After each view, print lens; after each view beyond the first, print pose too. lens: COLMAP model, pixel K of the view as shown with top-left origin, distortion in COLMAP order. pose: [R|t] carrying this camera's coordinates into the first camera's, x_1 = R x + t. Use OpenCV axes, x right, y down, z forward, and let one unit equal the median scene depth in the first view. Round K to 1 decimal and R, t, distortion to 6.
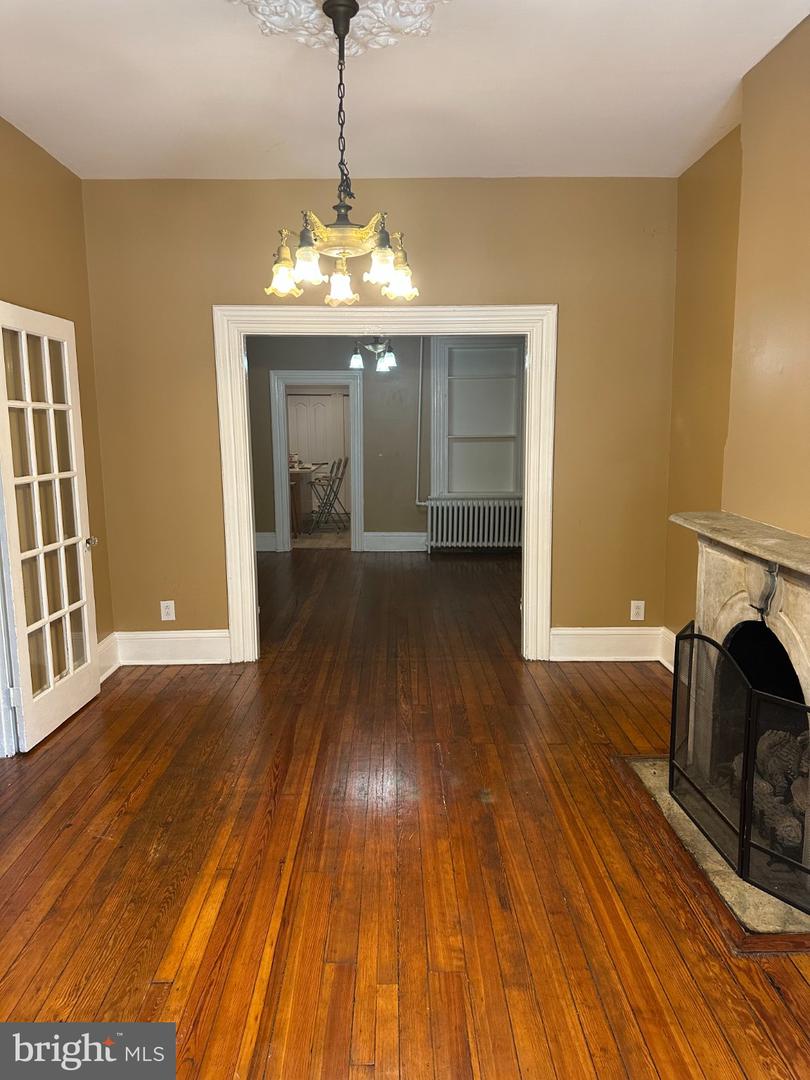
lens RADIAL K [[761.6, 0, 403.6], [0, 761.6, 540.2], [0, 0, 1]] dist [-0.001948, -0.001040]
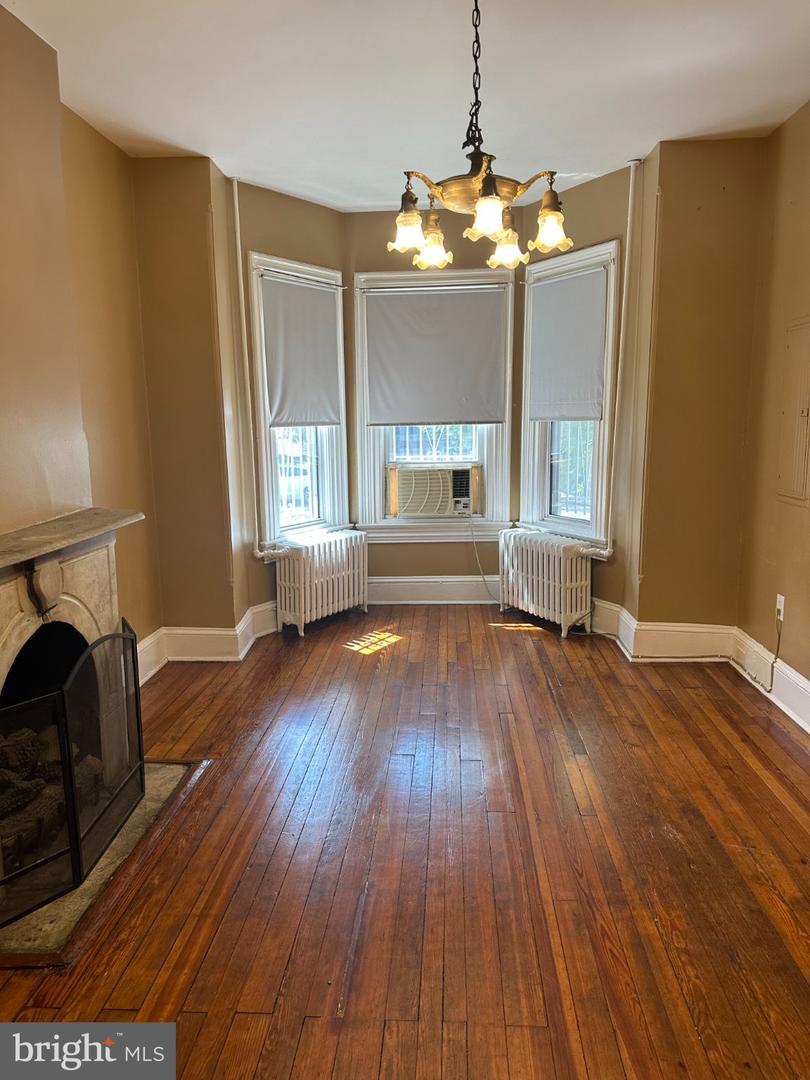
lens RADIAL K [[761.6, 0, 403.5], [0, 761.6, 537.1], [0, 0, 1]] dist [-0.001948, -0.001040]
pose [[-0.996814, 0.007790, 0.079382, -0.053672], [0.032346, 0.949190, 0.313037, -0.264294], [-0.072910, 0.314607, -0.946418, 1.724028]]
